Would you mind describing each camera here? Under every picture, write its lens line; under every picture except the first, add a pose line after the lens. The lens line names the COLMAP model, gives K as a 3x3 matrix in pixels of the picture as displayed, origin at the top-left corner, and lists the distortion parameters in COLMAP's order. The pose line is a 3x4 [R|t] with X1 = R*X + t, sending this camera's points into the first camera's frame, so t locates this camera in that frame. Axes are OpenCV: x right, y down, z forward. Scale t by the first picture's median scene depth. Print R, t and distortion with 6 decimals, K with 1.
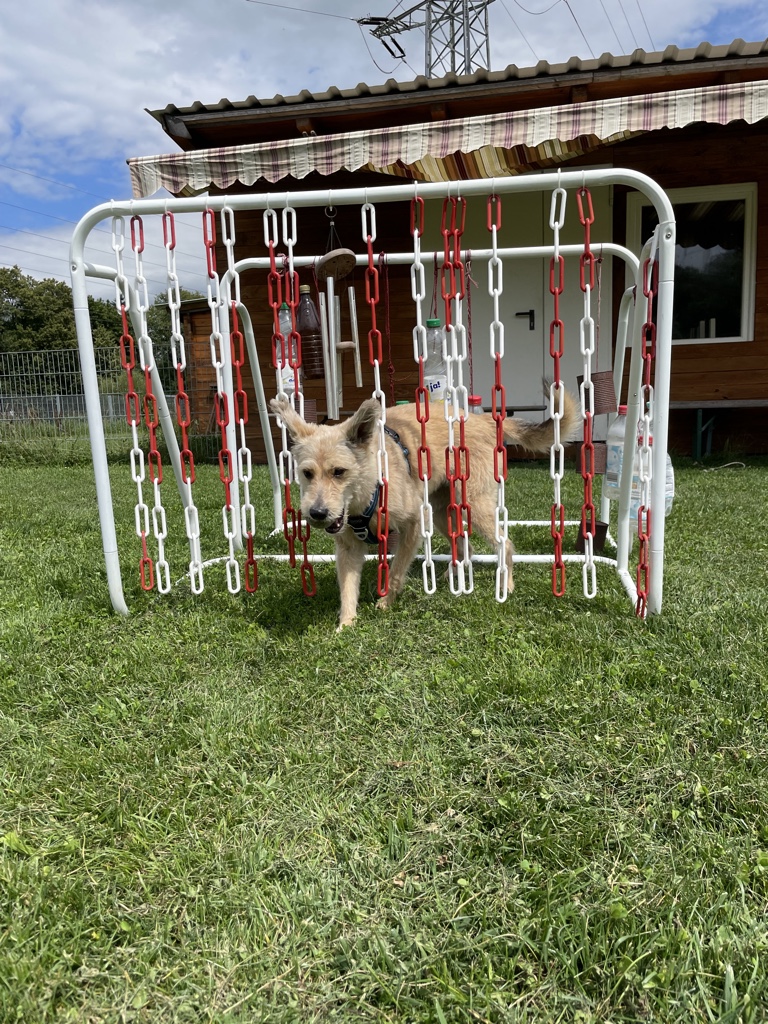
lens RADIAL K [[776.6, 0, 389.3], [0, 776.6, 513.9], [0, 0, 1]] dist [0.045879, -0.086532]
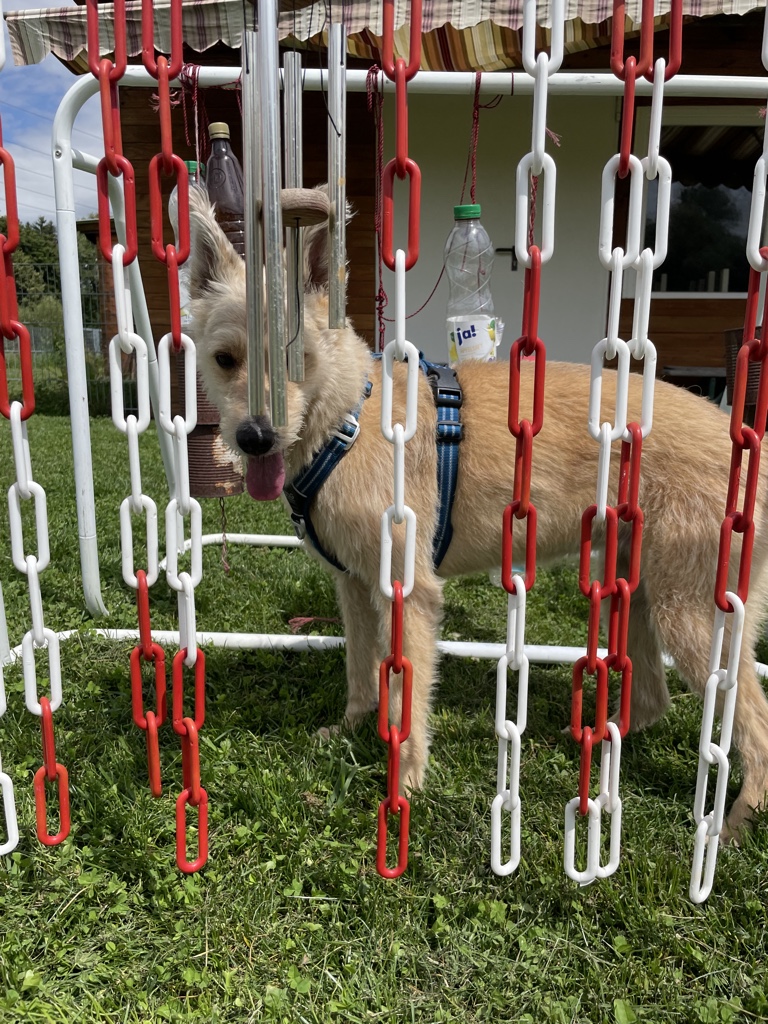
lens RADIAL K [[776.6, 0, 389.3], [0, 776.6, 513.9], [0, 0, 1]] dist [0.045879, -0.086532]
pose [[0.995841, 0.028442, 0.086554, -0.015142], [-0.034127, 0.997307, 0.064923, -0.031458], [-0.084475, -0.067607, 0.994129, 0.194802]]
